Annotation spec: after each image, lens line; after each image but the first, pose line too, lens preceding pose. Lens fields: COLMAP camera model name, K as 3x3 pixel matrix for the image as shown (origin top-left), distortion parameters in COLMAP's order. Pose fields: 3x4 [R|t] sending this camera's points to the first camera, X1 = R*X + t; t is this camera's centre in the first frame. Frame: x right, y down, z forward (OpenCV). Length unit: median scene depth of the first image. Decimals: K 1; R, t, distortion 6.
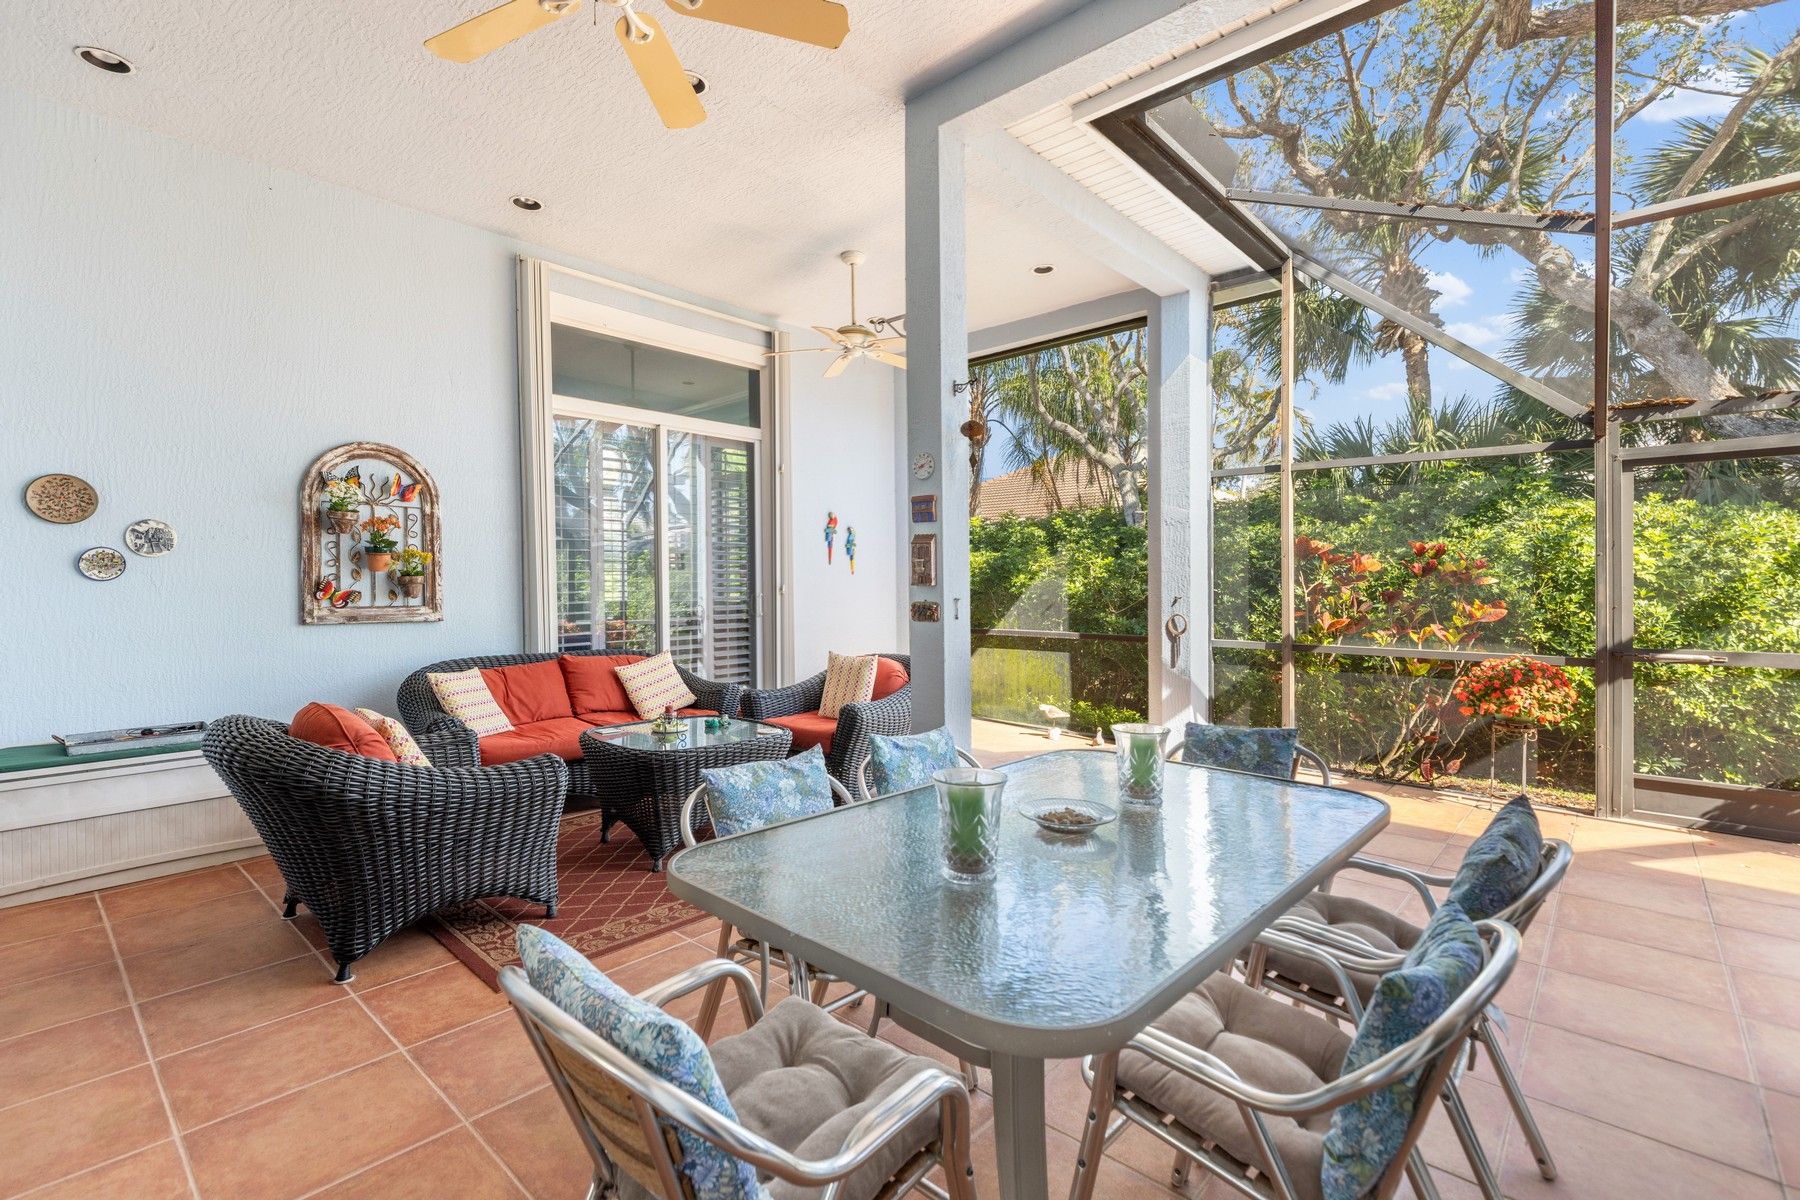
lens RADIAL K [[813.1, 0, 899.7], [0, 813.1, 589.3], [0, 0, 1]] dist [0.001534, 0.000030]
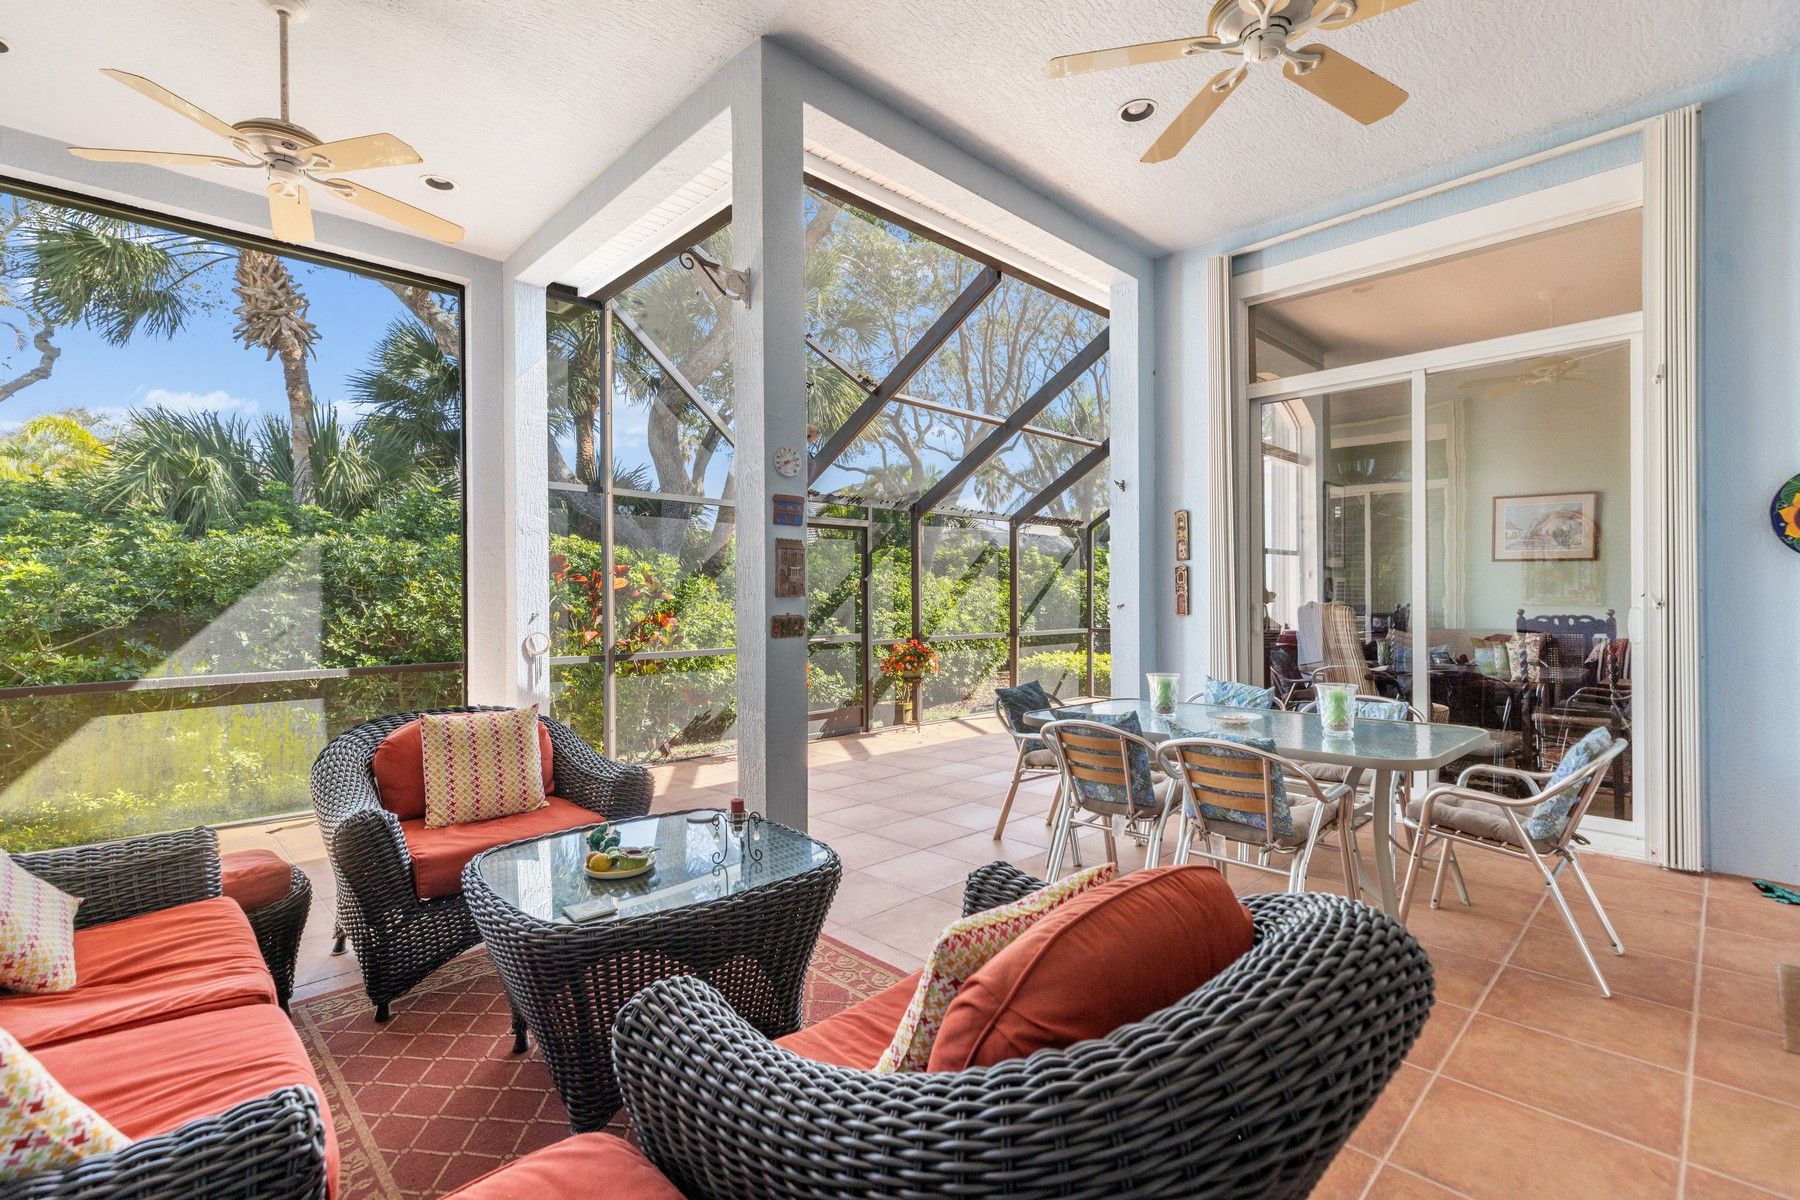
lens RADIAL K [[813.1, 0, 900.3], [0, 813.1, 600.0], [0, 0, 1]] dist [0.001534, 0.000030]
pose [[0.048146, -0.000024, 0.998840, -0.510406], [0.017468, 0.999847, -0.000818, 0.001213], [-0.998688, 0.017487, 0.048139, 0.497947]]
